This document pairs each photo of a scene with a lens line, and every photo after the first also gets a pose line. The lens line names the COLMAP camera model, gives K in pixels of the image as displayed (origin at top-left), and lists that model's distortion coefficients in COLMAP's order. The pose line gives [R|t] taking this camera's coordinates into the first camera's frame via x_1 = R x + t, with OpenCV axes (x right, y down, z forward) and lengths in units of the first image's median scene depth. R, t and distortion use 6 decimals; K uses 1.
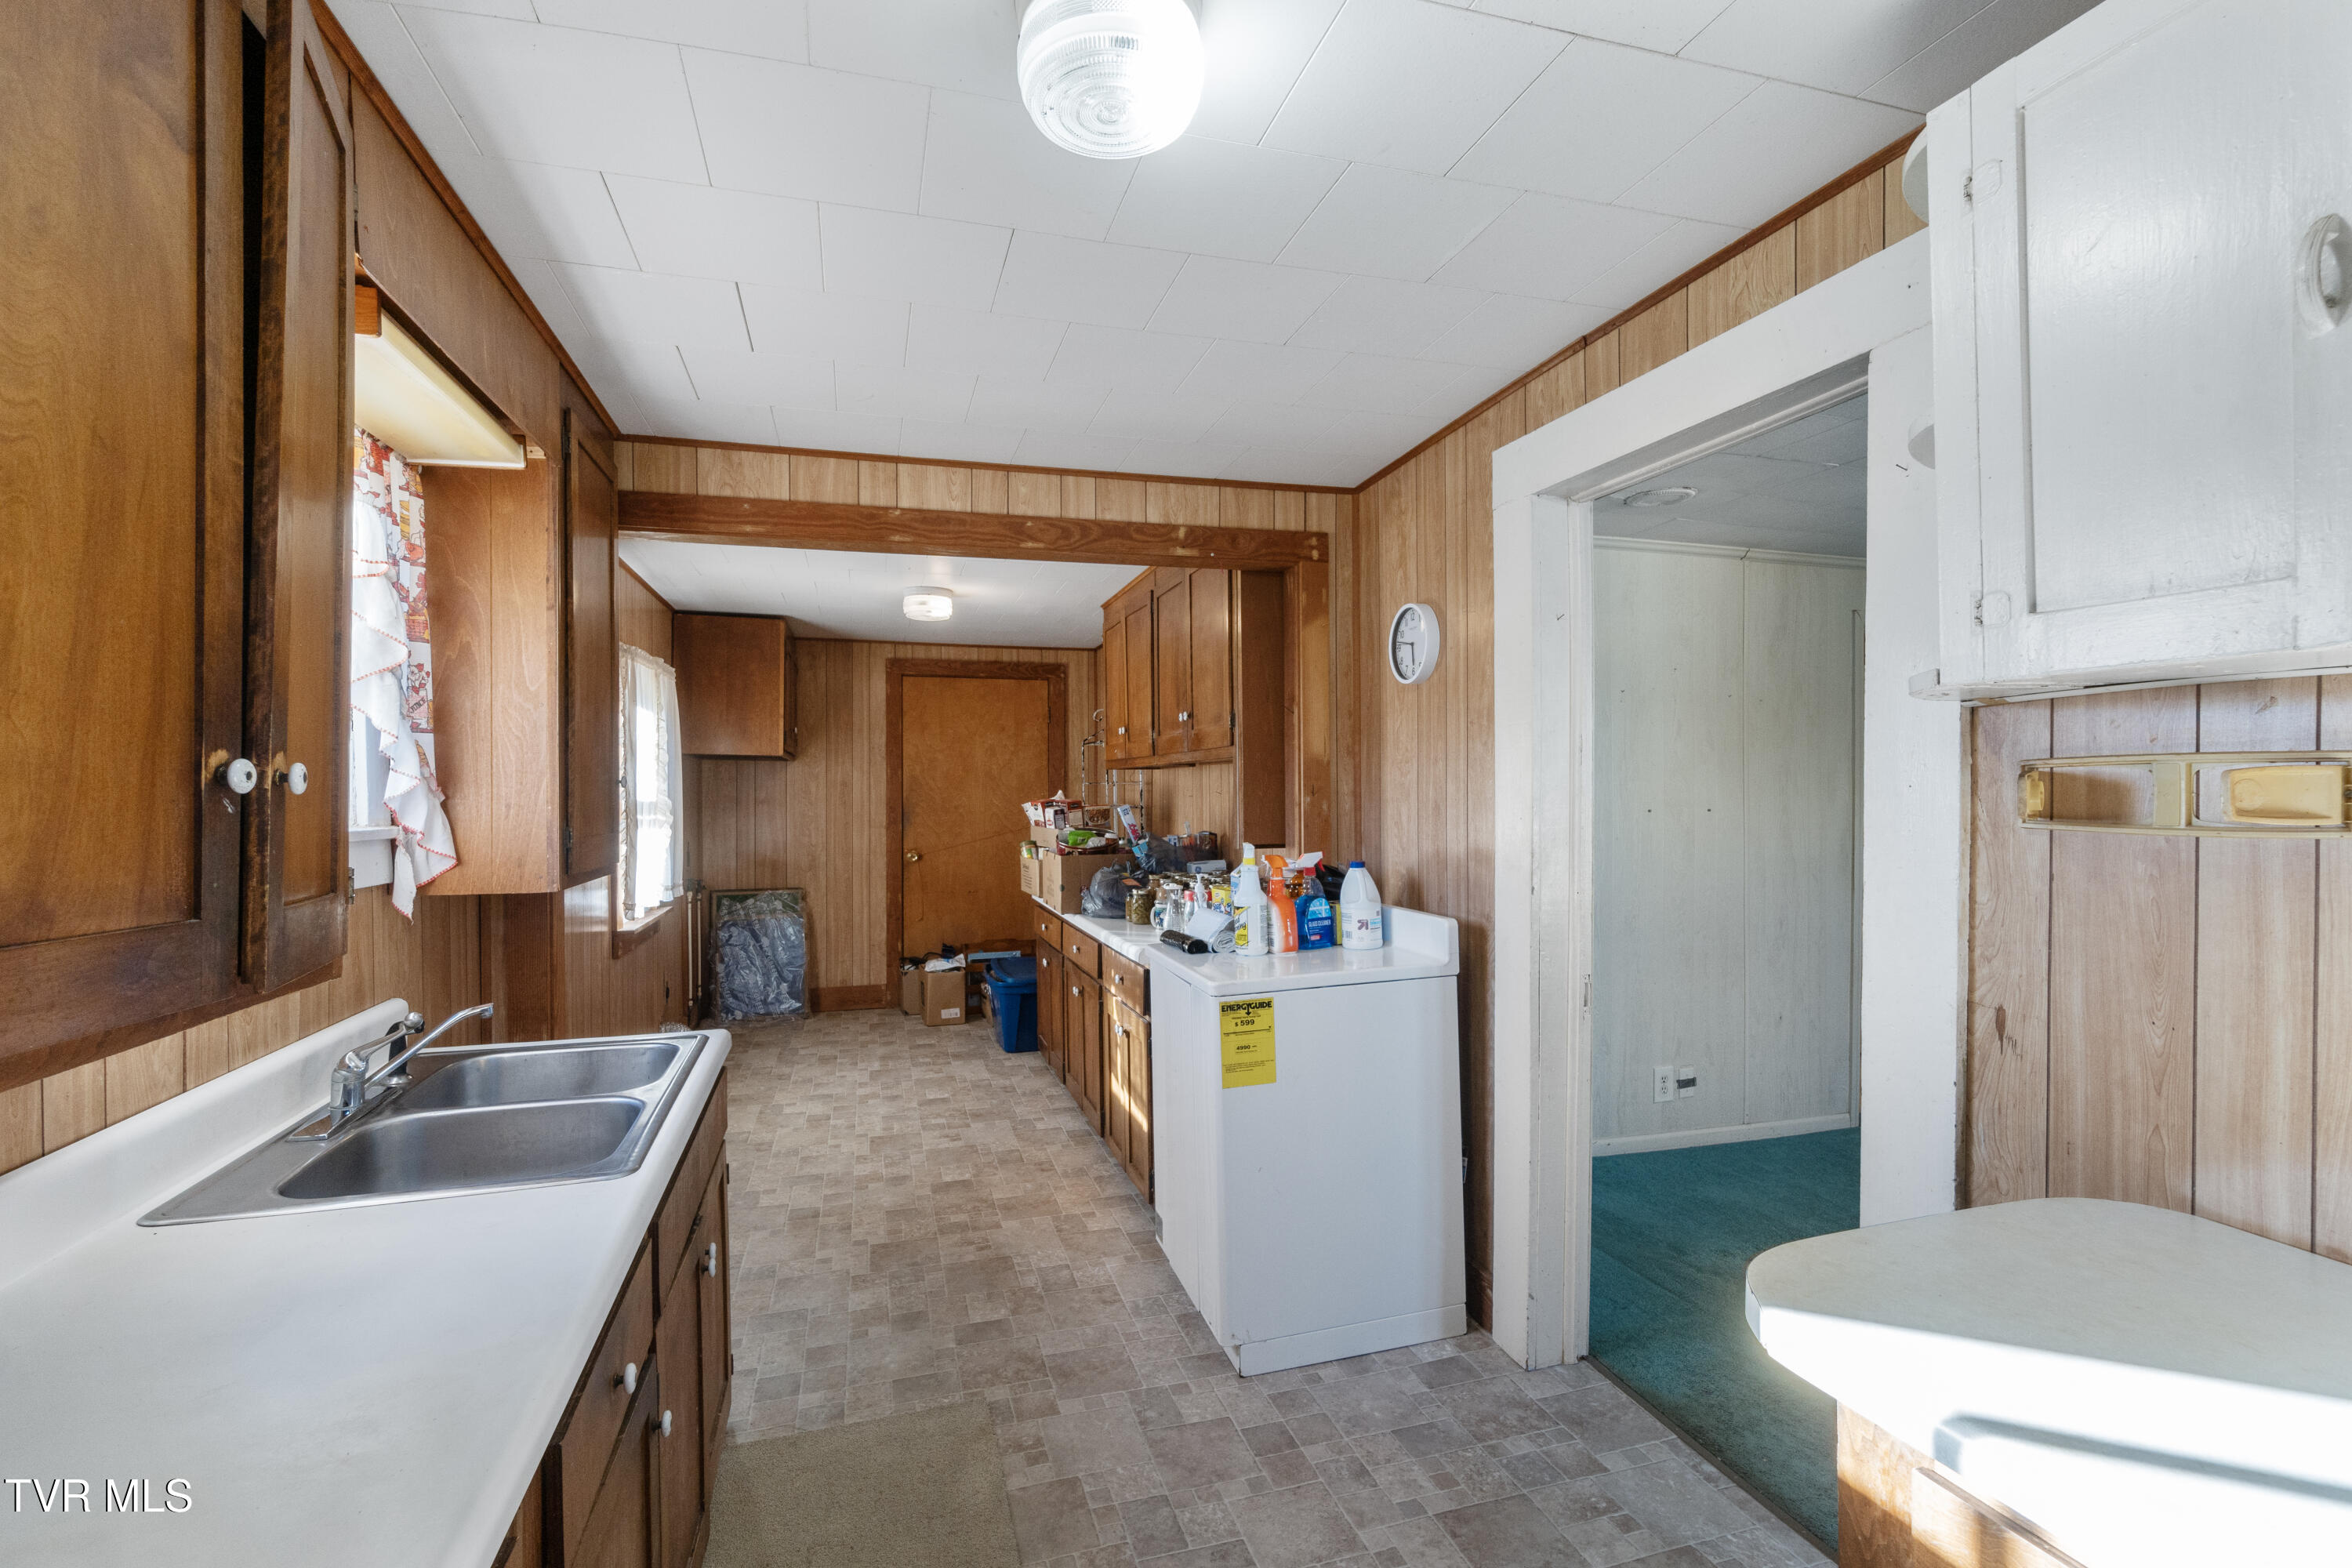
lens RADIAL K [[1026.6, 0, 1157.8], [0, 1026.6, 796.5], [0, 0, 1]] dist [-0.006273, 0.002942]
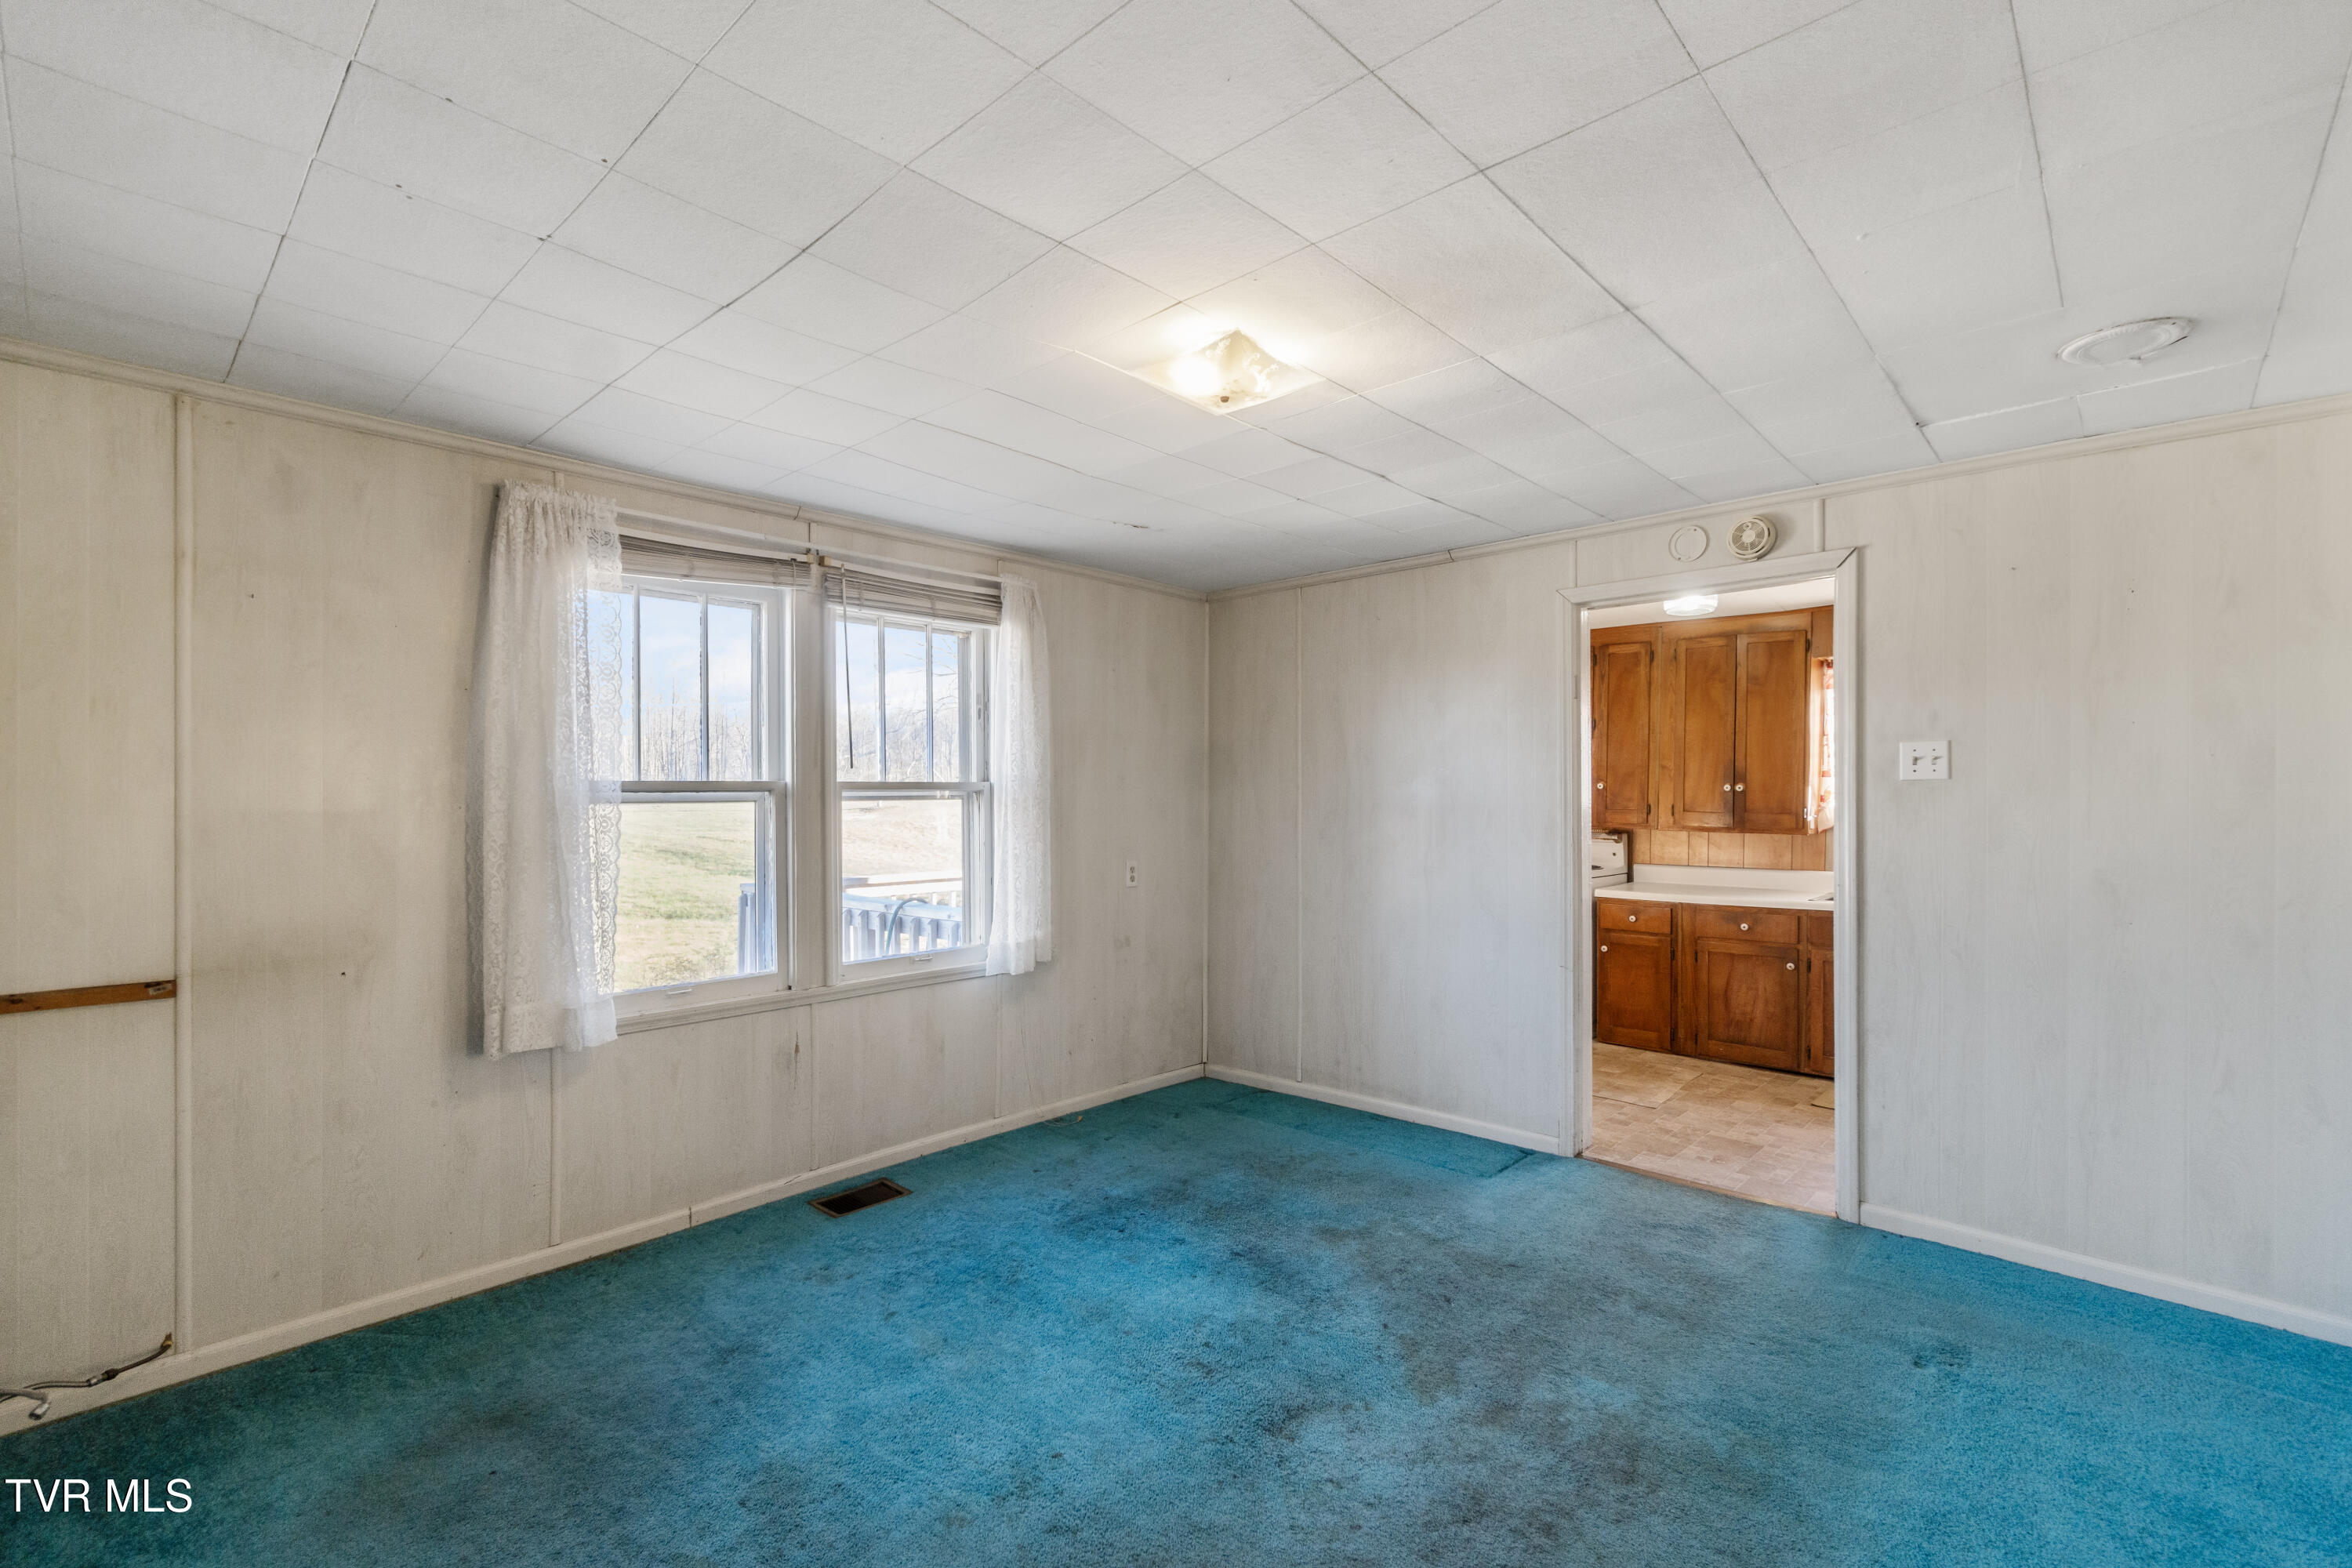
lens RADIAL K [[1026.6, 0, 1167.7], [0, 1026.6, 800.5], [0, 0, 1]] dist [-0.006273, 0.002942]
pose [[-0.859823, 0.002252, -0.510588, 1.541944], [-0.002130, 0.999966, 0.007998, 0.003499], [0.510588, 0.007965, -0.859789, 1.421039]]
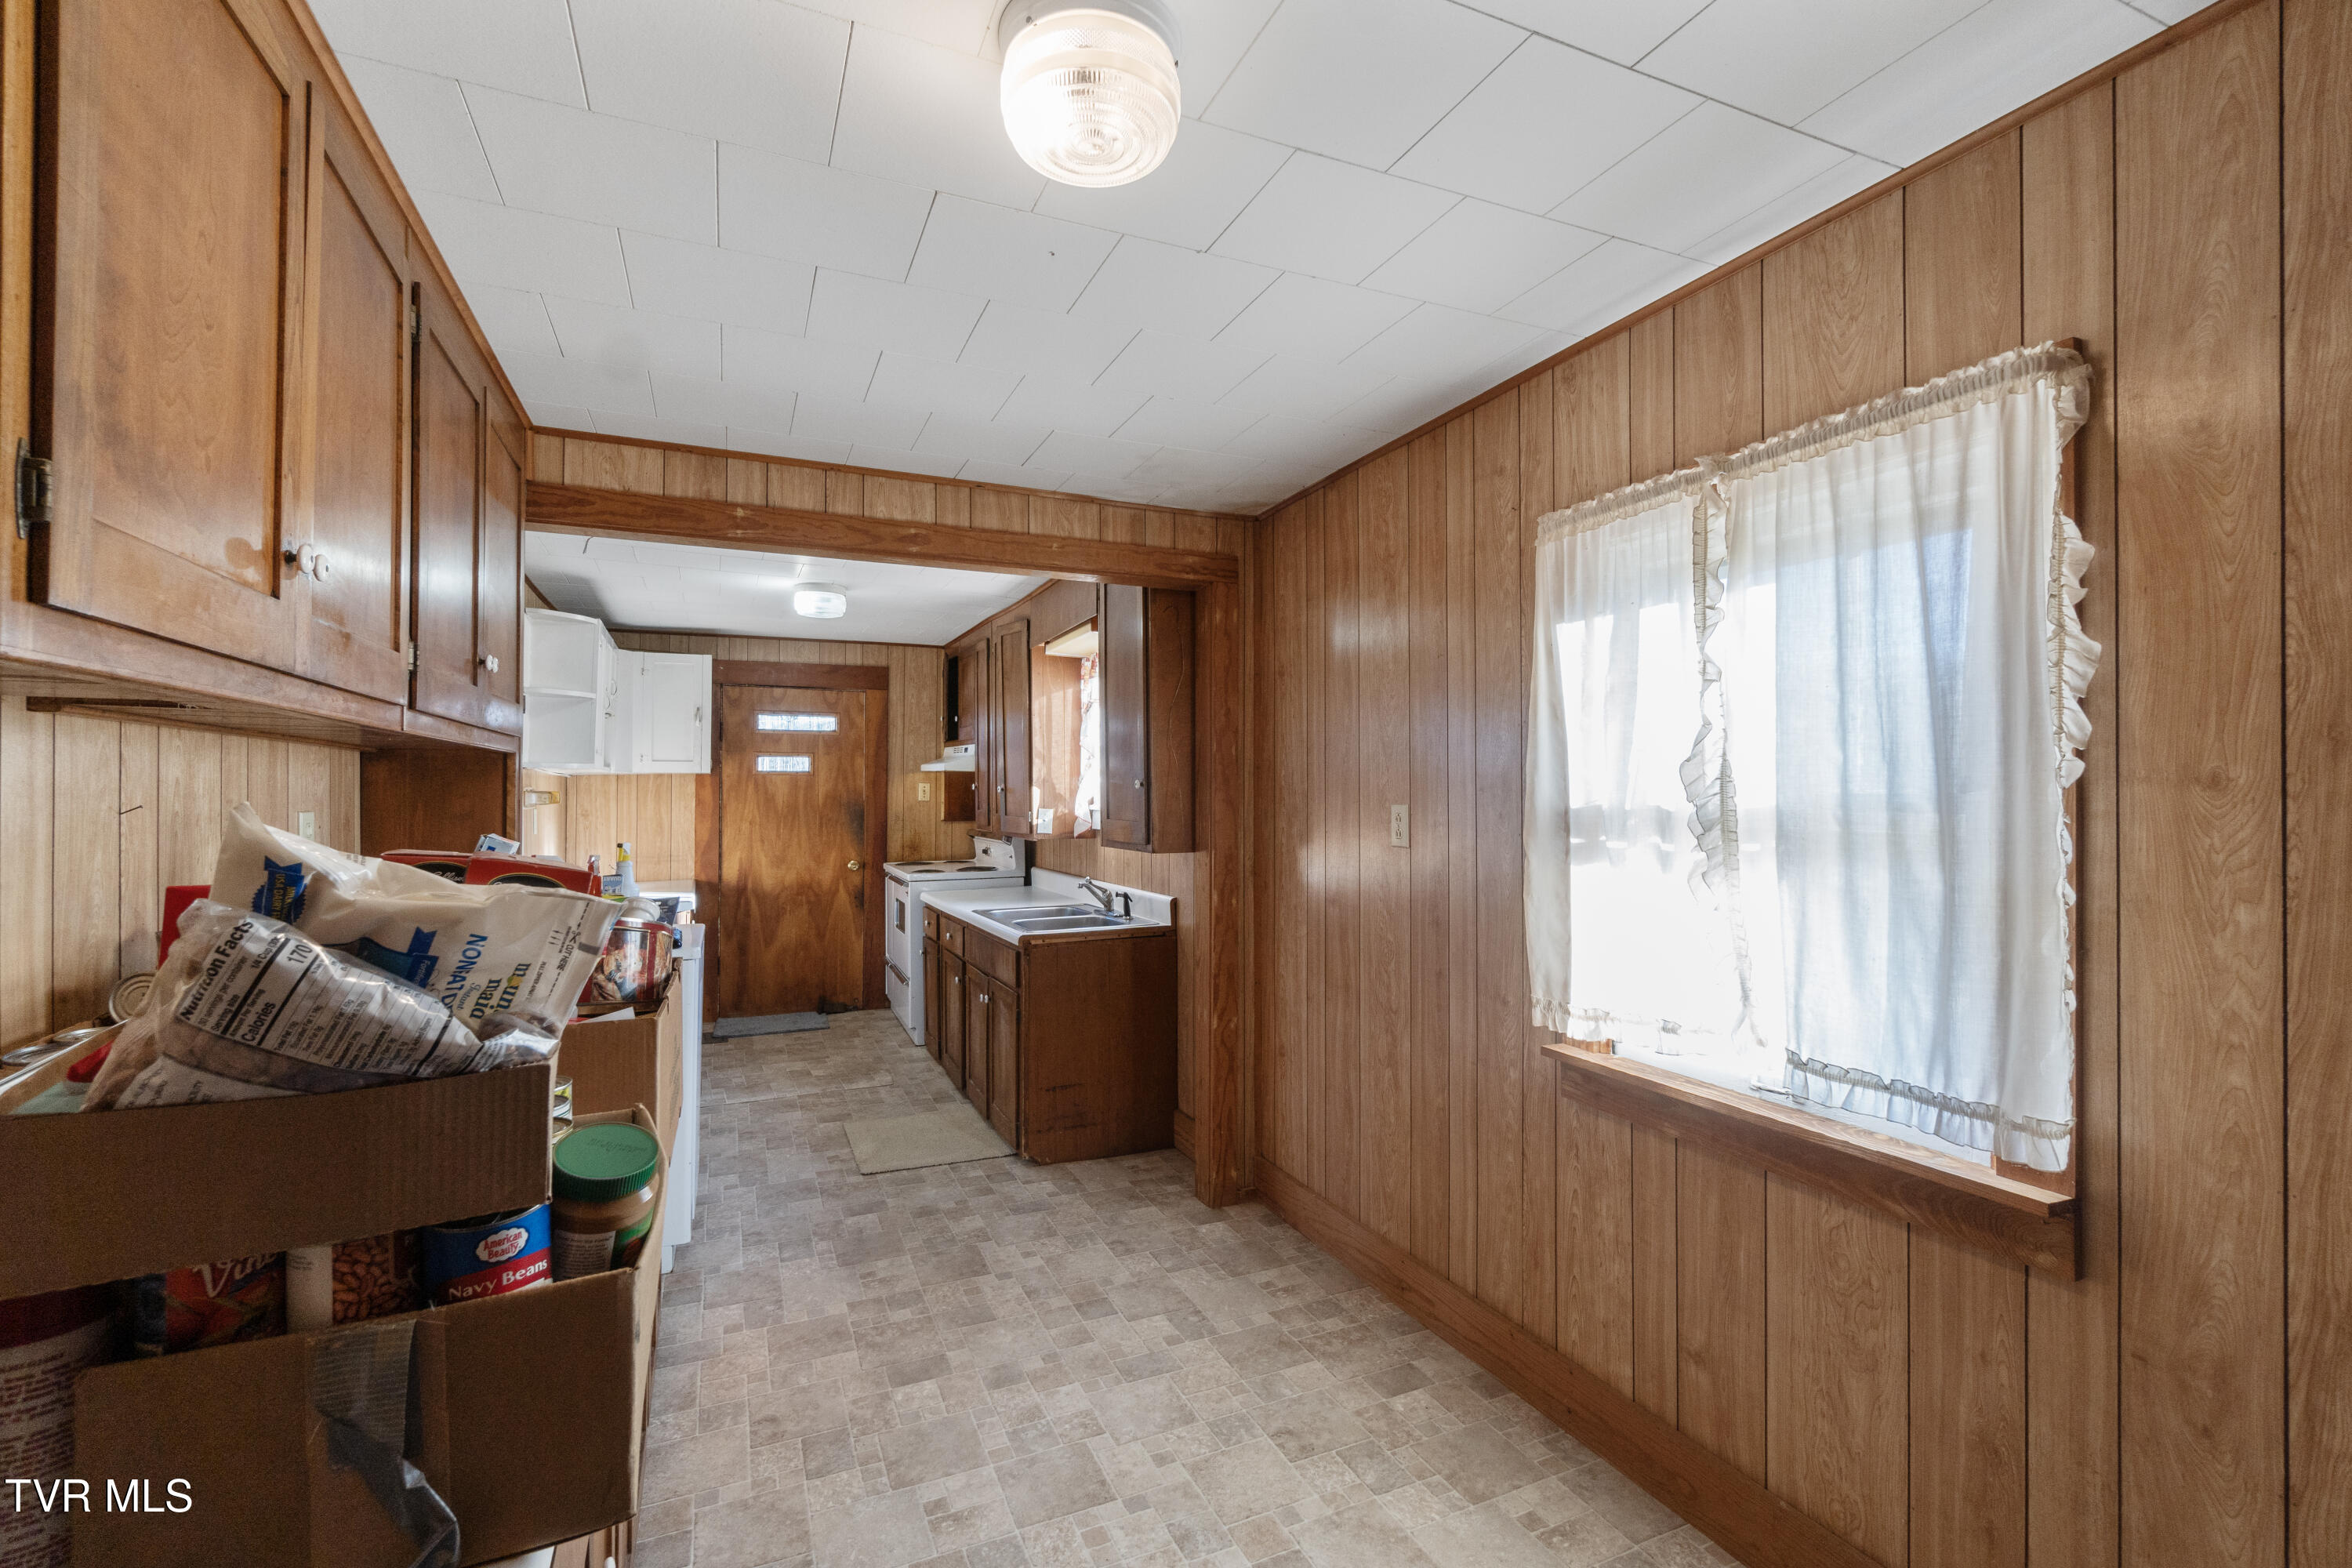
lens RADIAL K [[1026.6, 0, 1179.3], [0, 1026.6, 775.5], [0, 0, 1]] dist [-0.006273, 0.002942]
pose [[-0.989567, 0.010367, -0.143701, -0.347732], [0.011360, 0.999917, -0.006087, -0.015371], [0.143626, -0.007656, -0.989602, 2.130523]]
